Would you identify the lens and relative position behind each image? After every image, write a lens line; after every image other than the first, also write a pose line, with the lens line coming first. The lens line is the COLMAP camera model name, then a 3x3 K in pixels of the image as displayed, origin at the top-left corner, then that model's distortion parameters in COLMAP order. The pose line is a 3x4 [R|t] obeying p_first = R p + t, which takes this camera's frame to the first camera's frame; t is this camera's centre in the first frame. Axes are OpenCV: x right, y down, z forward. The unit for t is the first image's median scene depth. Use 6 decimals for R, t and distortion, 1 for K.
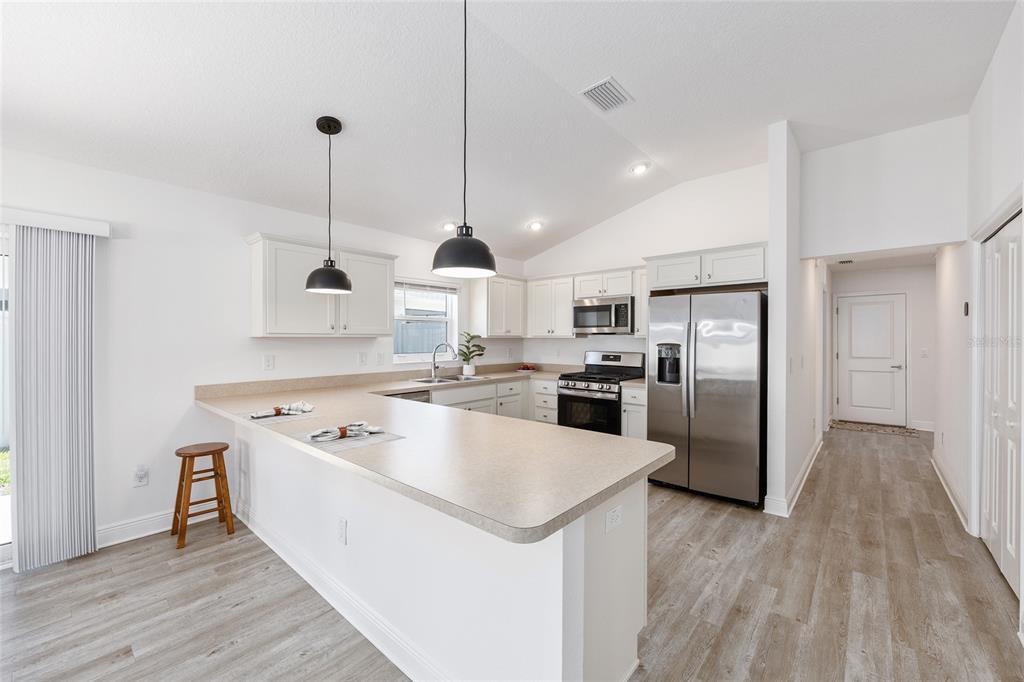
lens RADIAL K [[411.1, 0, 515.7], [0, 411.1, 340.7], [0, 0, 1]] dist [-0.001056, -0.000101]
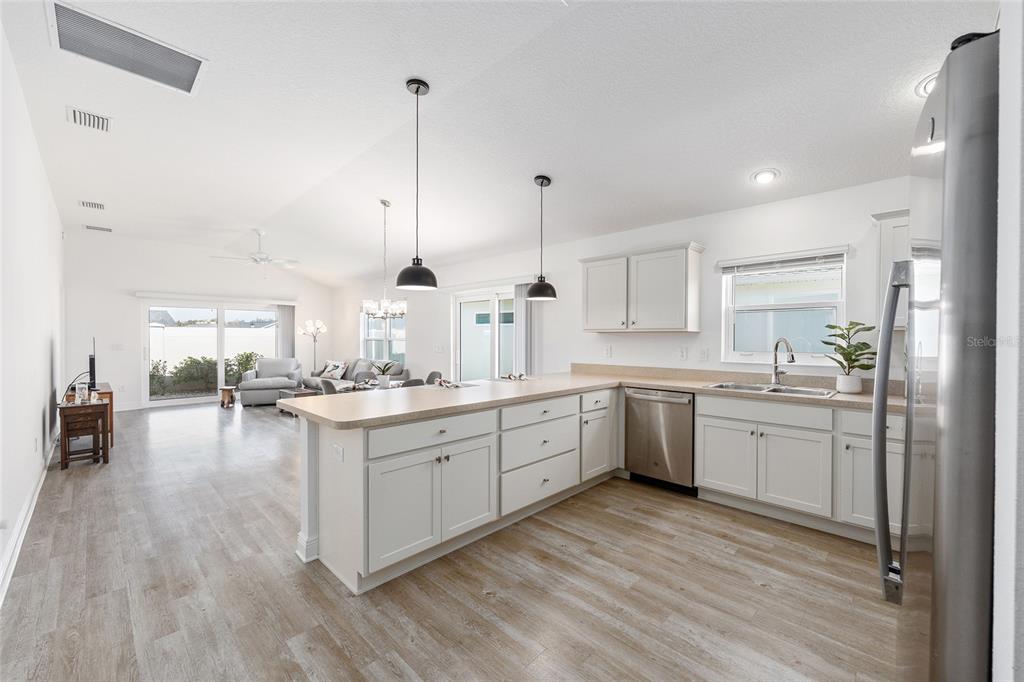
lens RADIAL K [[410.5, 0, 512.0], [0, 410.5, 341.0], [0, 0, 1]] dist [-0.000390, 0.000119]
pose [[-0.062629, 0.007779, -0.998007, 0.601893], [-0.008282, 0.999931, 0.008314, 0.008023], [0.998003, 0.008786, -0.062560, 0.623525]]
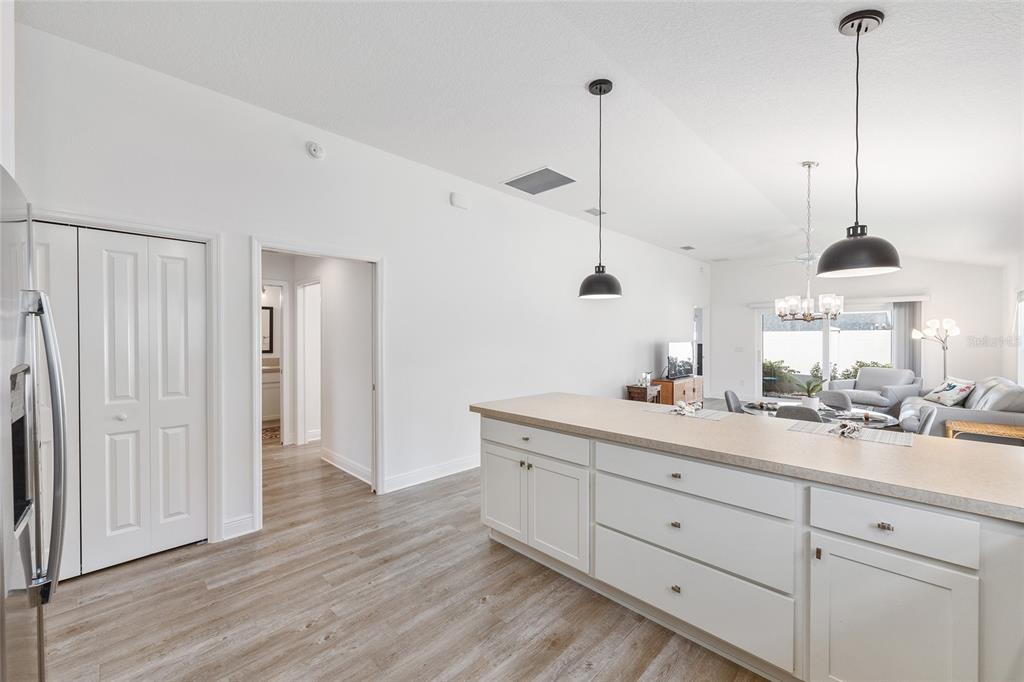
lens RADIAL K [[407.0, 0, 517.0], [0, 407.0, 340.7], [0, 0, 1]] dist [-0.000264, 0.000302]
pose [[-0.998158, -0.002909, 0.060591, 0.037837], [-0.002059, 0.999899, 0.014091, -0.011366], [-0.060626, 0.013940, -0.998063, 1.068084]]
